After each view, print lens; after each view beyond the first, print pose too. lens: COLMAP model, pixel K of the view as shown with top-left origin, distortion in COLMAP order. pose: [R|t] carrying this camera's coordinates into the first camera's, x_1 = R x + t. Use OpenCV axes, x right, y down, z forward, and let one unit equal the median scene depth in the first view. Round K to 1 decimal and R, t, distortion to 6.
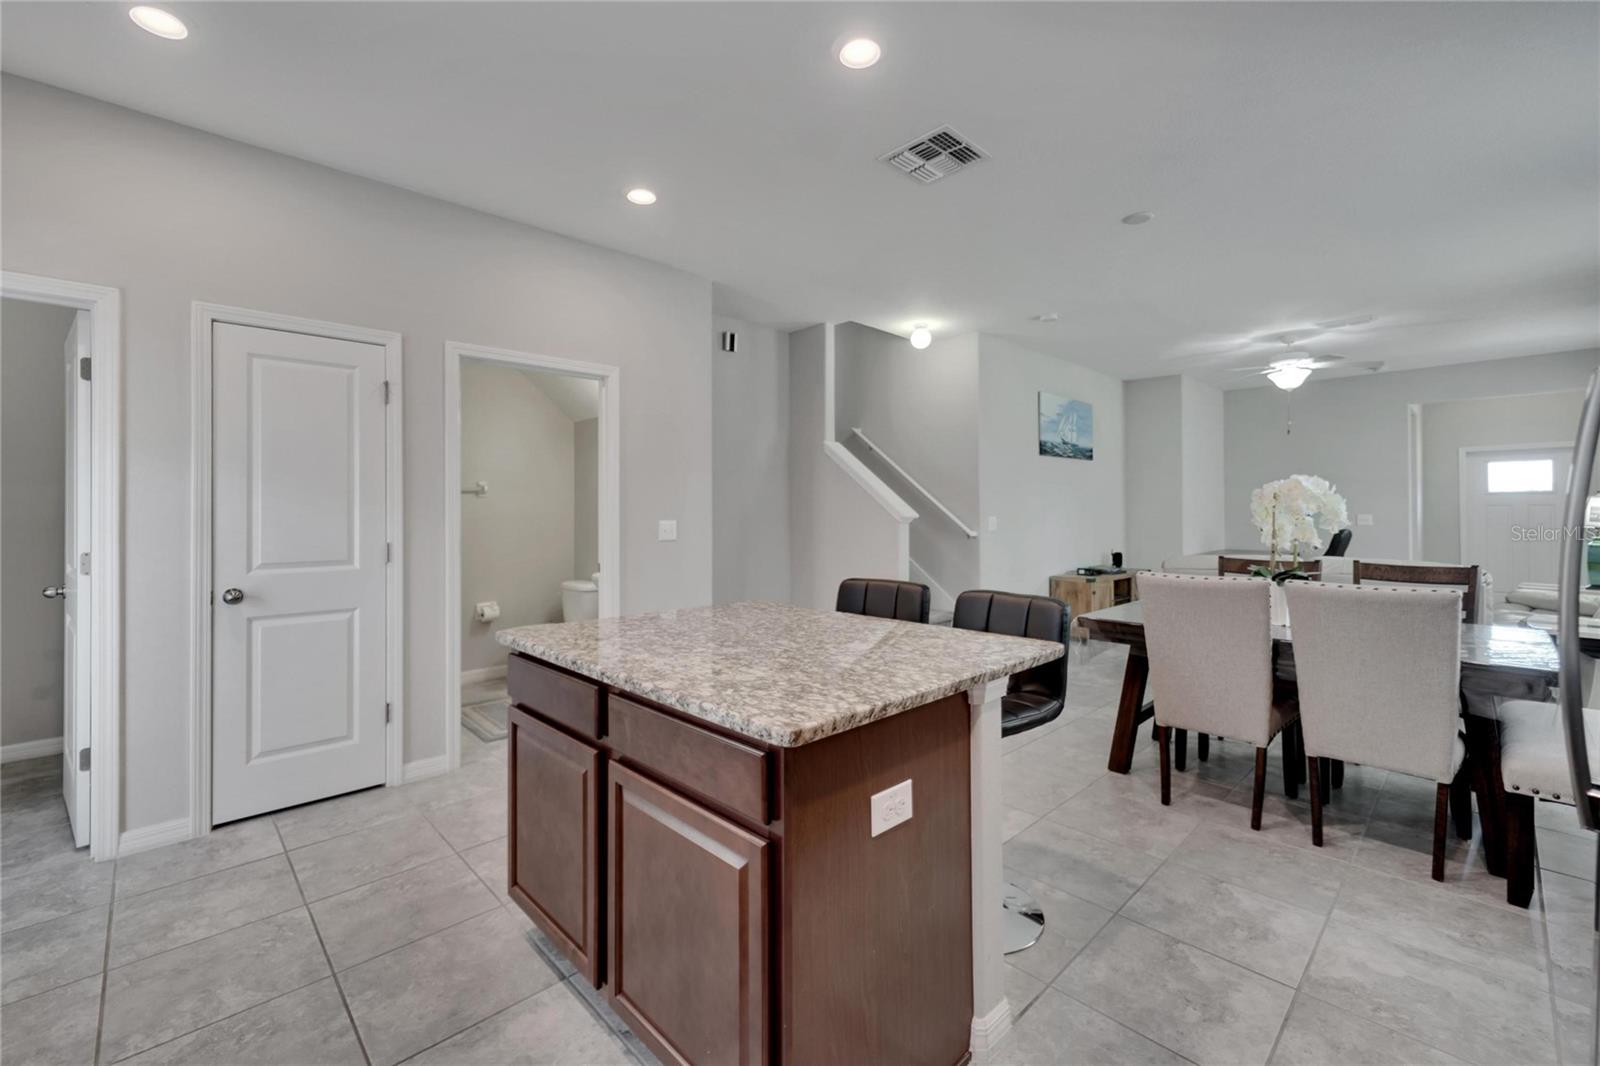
lens RADIAL K [[682.3, 0, 797.0], [0, 682.3, 511.9], [0, 0, 1]] dist [-0.000114, -0.000021]
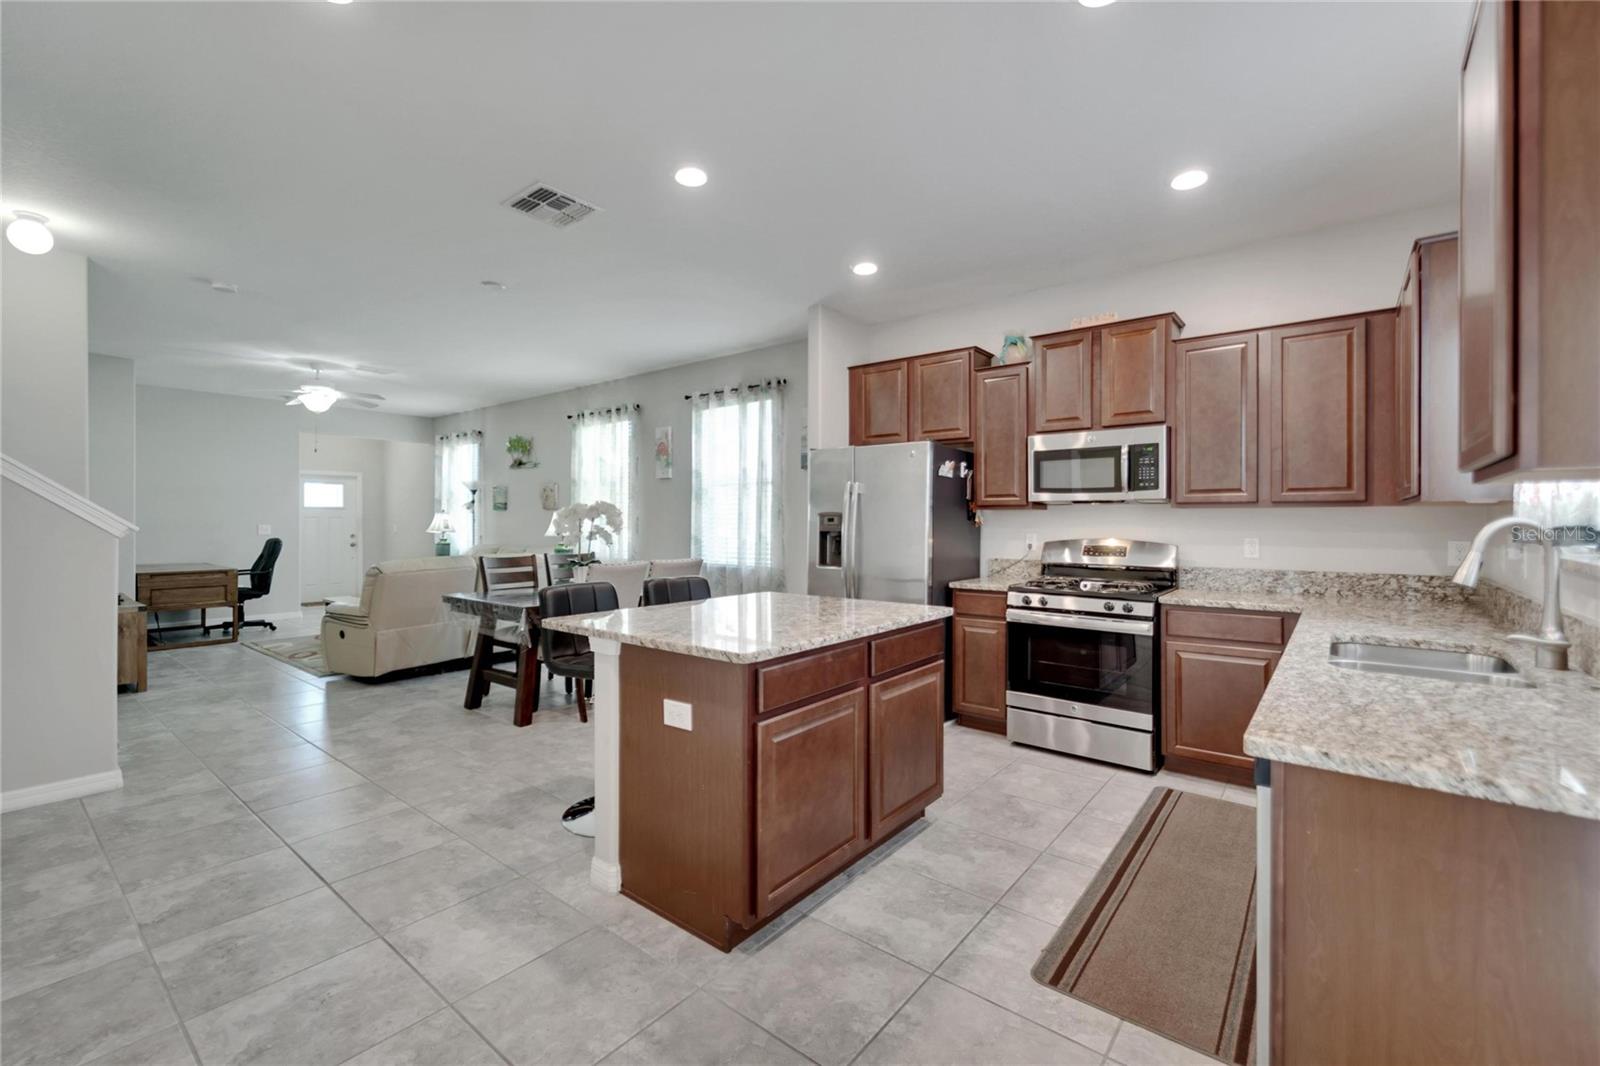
lens RADIAL K [[658.5, 0, 799.1], [0, 658.5, 523.4], [0, 0, 1]] dist [0.000593, 0.000041]
pose [[-0.131987, 0.001854, 0.991250, -1.027183], [-0.004858, 0.999985, -0.002517, 0.002351], [-0.991240, -0.005148, -0.131976, 0.808811]]
